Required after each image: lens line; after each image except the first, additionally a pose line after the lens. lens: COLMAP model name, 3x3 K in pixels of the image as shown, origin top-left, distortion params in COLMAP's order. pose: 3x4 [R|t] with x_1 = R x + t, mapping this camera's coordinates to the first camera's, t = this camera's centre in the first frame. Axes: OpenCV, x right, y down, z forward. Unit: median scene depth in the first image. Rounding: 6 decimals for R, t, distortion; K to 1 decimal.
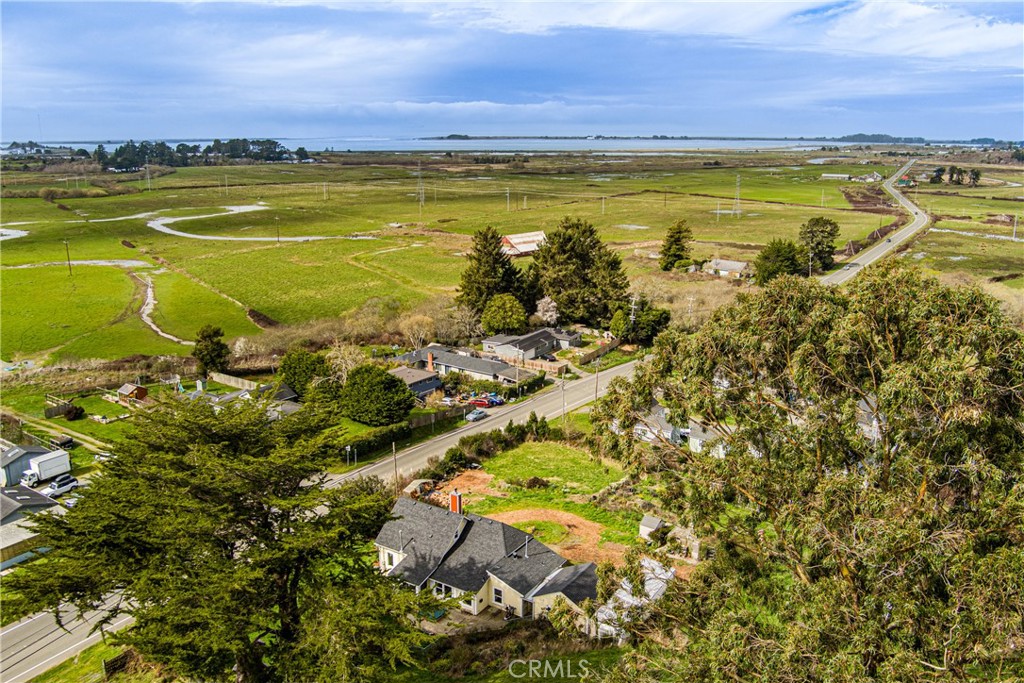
lens RADIAL K [[824.2, 0, 512.0], [0, 824.2, 341.5], [0, 0, 1]] dist [-0.060034, -0.001421]
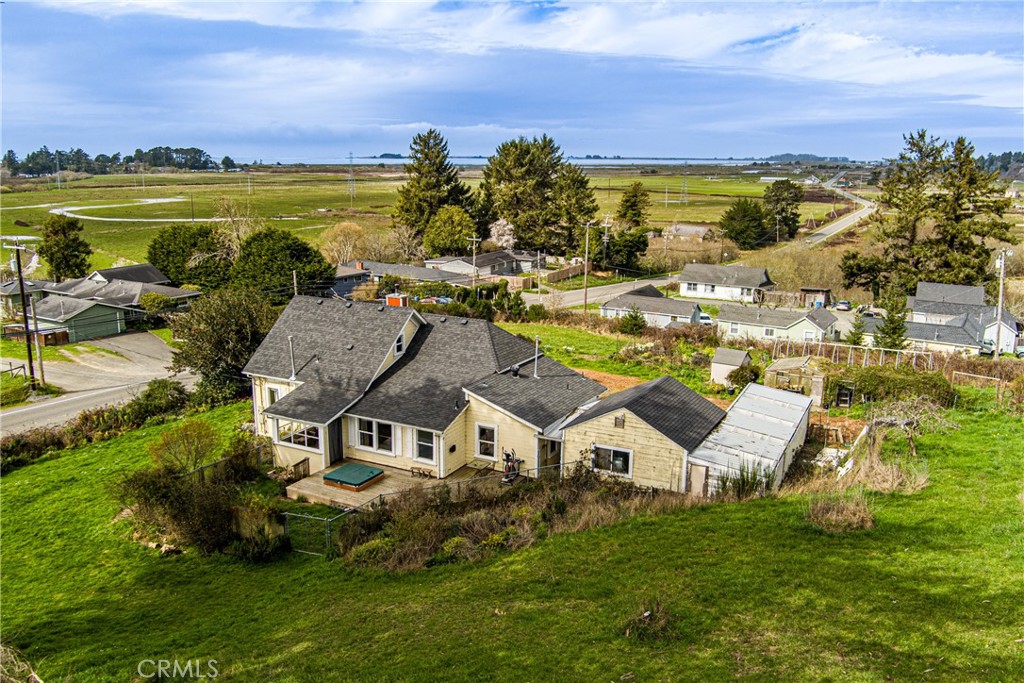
lens RADIAL K [[824.2, 0, 512.0], [0, 824.2, 341.5], [0, 0, 1]] dist [-0.060034, -0.001421]
pose [[0.996846, -0.012435, 0.078375, -0.014728], [0.014666, 0.999502, -0.027951, 0.097953], [-0.077988, 0.029012, 0.996532, 0.185524]]
